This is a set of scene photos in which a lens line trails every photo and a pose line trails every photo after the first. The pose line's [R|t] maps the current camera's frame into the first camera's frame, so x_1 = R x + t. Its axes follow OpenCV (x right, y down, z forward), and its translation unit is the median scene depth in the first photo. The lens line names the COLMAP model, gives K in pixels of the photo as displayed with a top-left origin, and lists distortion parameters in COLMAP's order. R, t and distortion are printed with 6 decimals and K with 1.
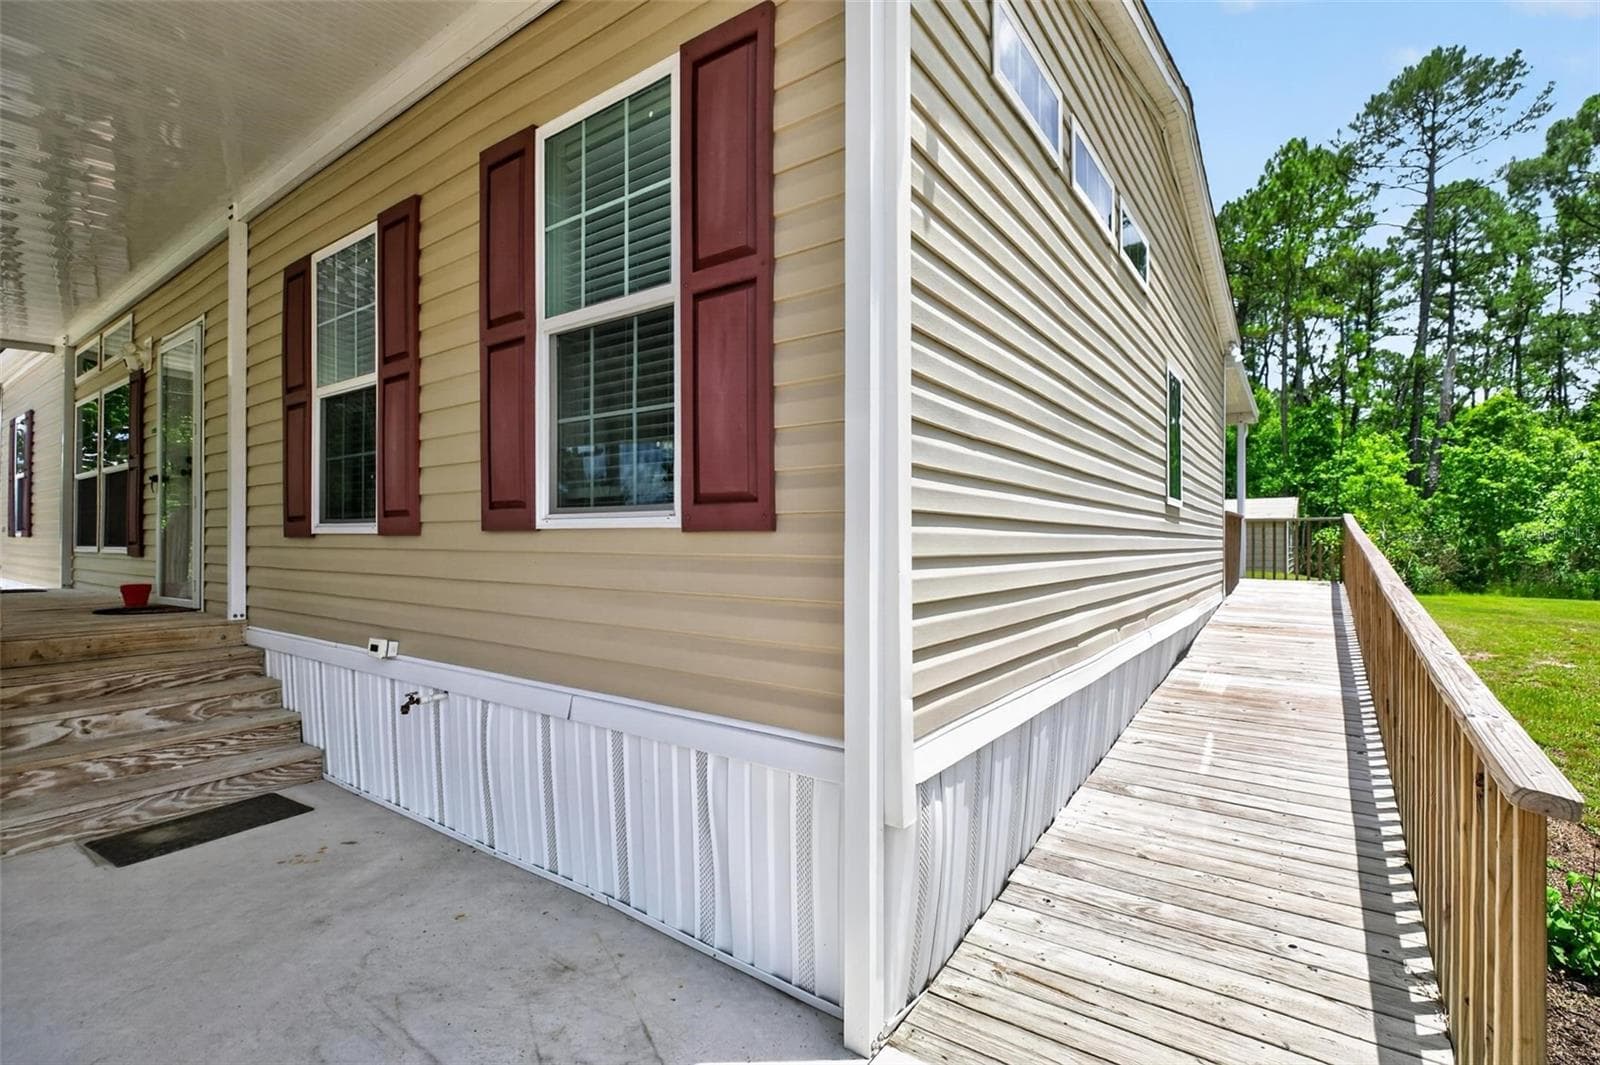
lens RADIAL K [[729.3, 0, 800.0], [0, 729.3, 532.5], [0, 0, 1]] dist [-0.004708, -0.001629]
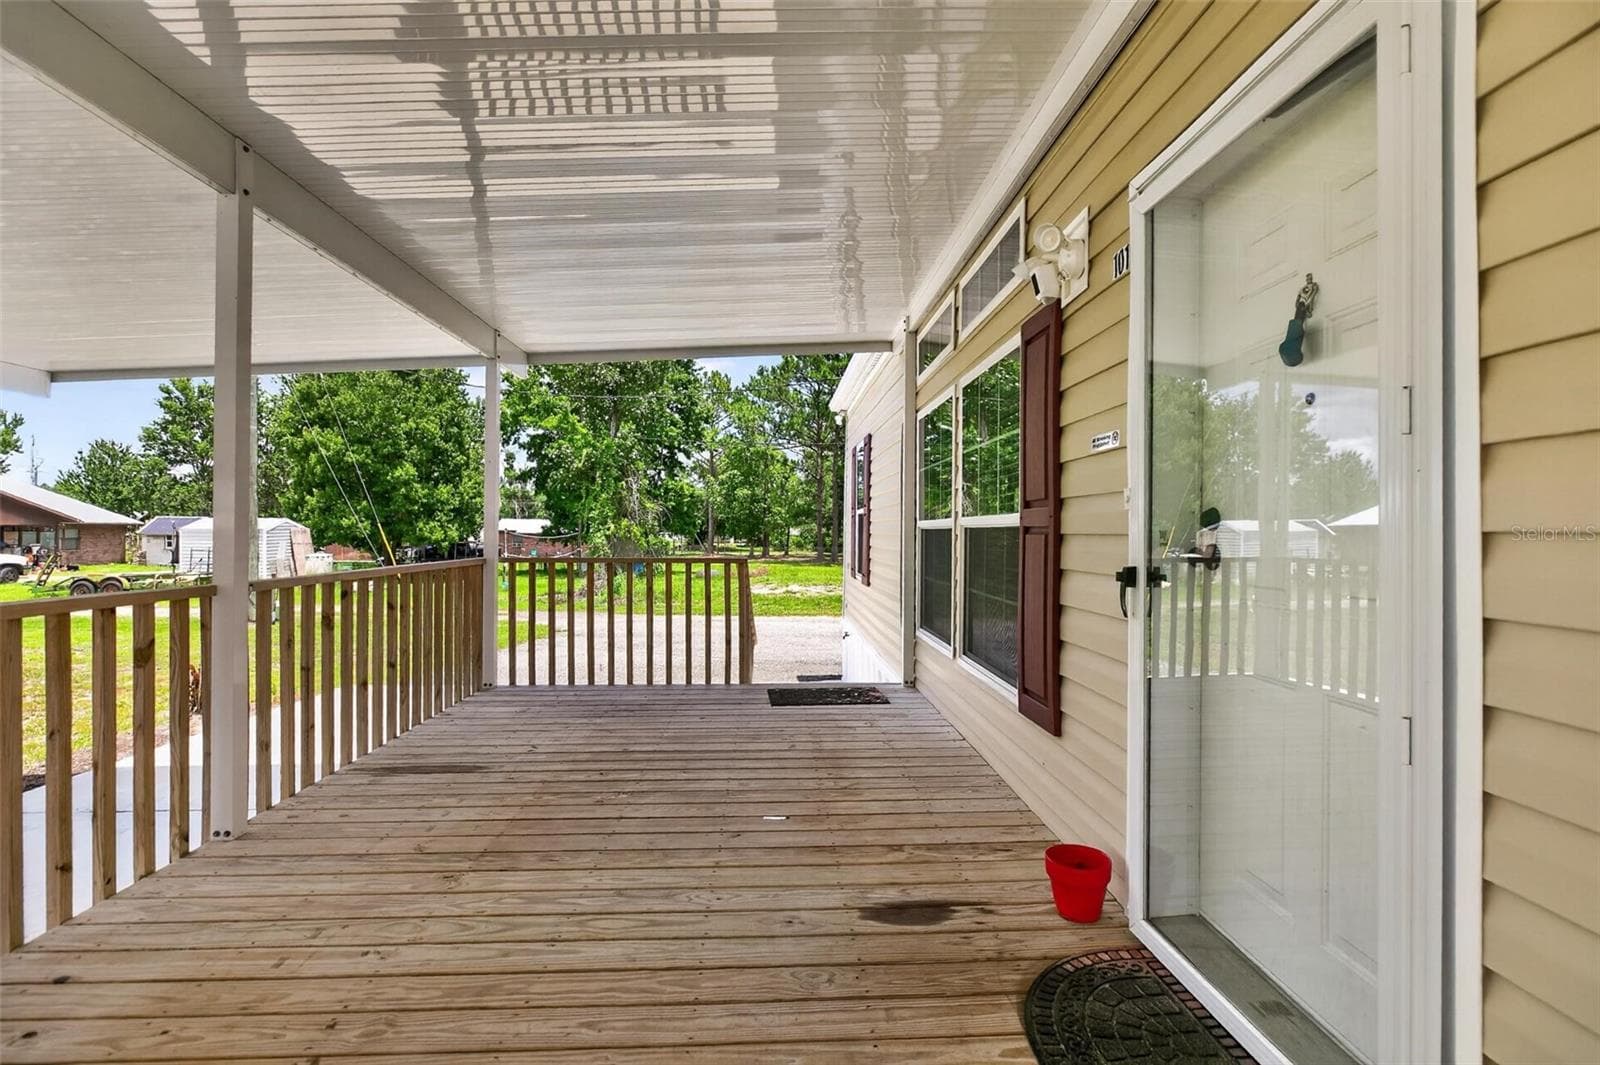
lens RADIAL K [[729.3, 0, 800.0], [0, 729.3, 532.5], [0, 0, 1]] dist [-0.004708, -0.001629]
pose [[0.617260, 0.005215, -0.786742, -0.533922], [0.001940, 0.999965, 0.008150, -0.073888], [0.786757, -0.006557, 0.617228, 0.495399]]
